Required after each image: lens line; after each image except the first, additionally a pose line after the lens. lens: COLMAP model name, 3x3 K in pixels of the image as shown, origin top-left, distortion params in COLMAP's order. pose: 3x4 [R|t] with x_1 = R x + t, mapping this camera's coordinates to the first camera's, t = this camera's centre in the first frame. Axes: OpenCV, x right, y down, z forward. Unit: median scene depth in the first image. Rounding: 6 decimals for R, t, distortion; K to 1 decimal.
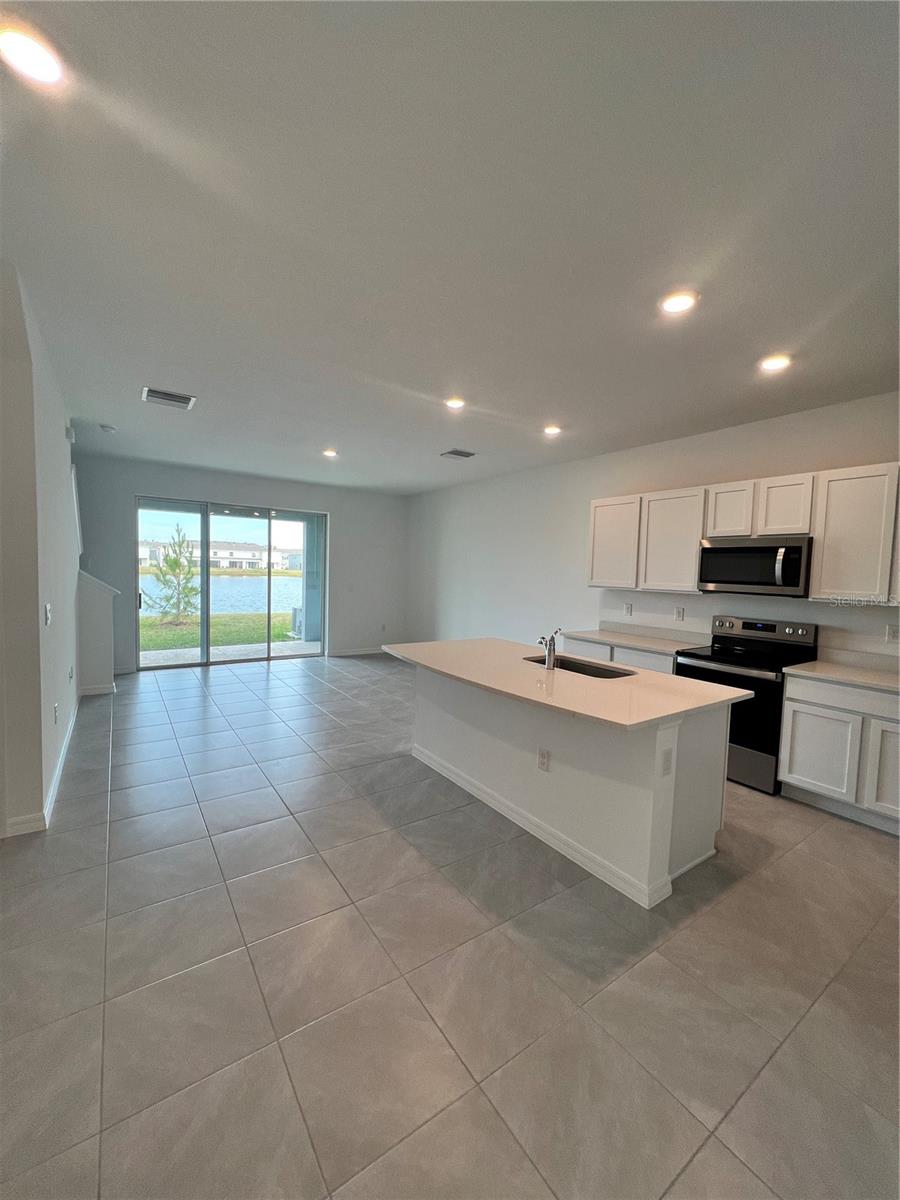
lens RADIAL K [[477.3, 0, 450.0], [0, 477.3, 600.0], [0, 0, 1]] dist [0.001199, 0.000208]
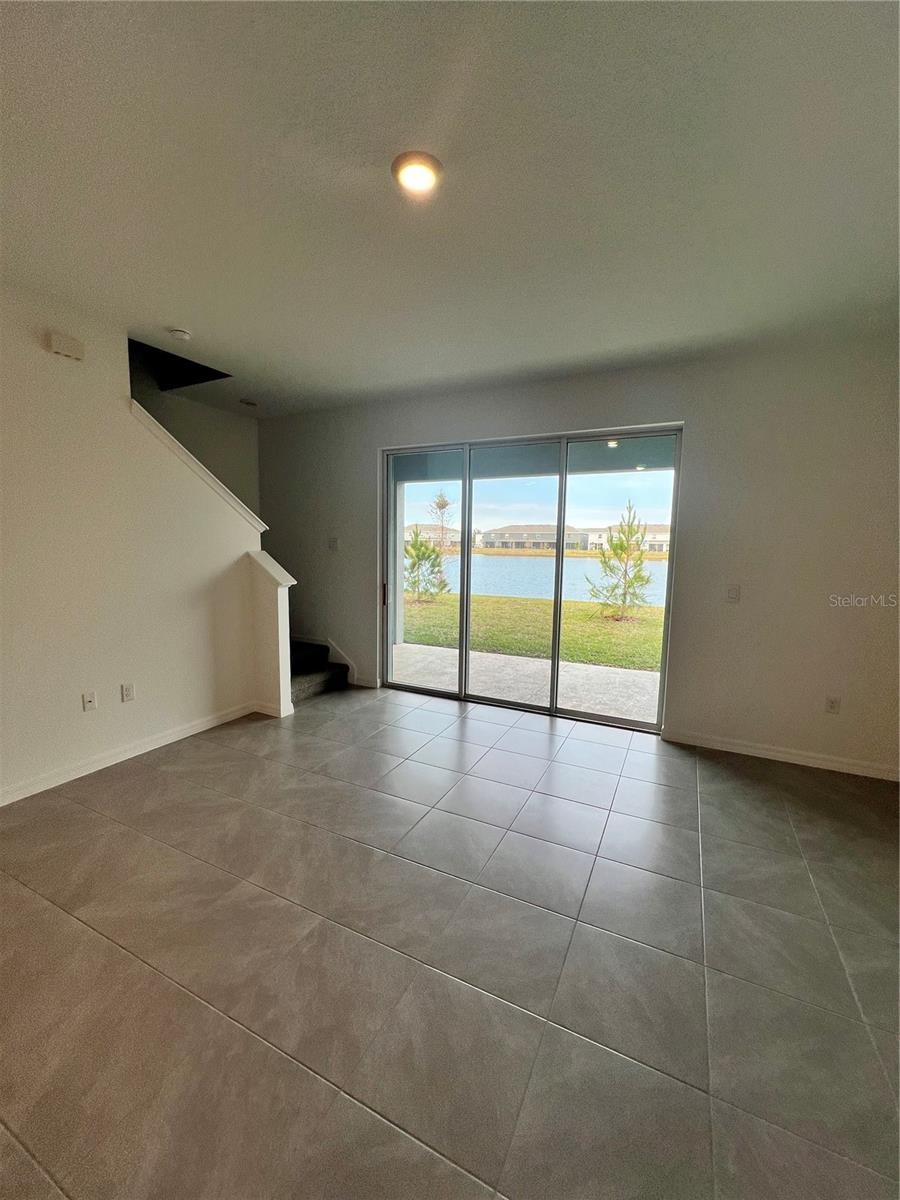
lens RADIAL K [[477.3, 0, 450.0], [0, 477.3, 600.0], [0, 0, 1]] dist [0.001199, 0.000208]
pose [[0.482702, 0.098369, -0.870243, 0.024199], [-0.072641, 0.994745, 0.072150, -0.027814], [0.872767, 0.028388, 0.487311, 0.399677]]
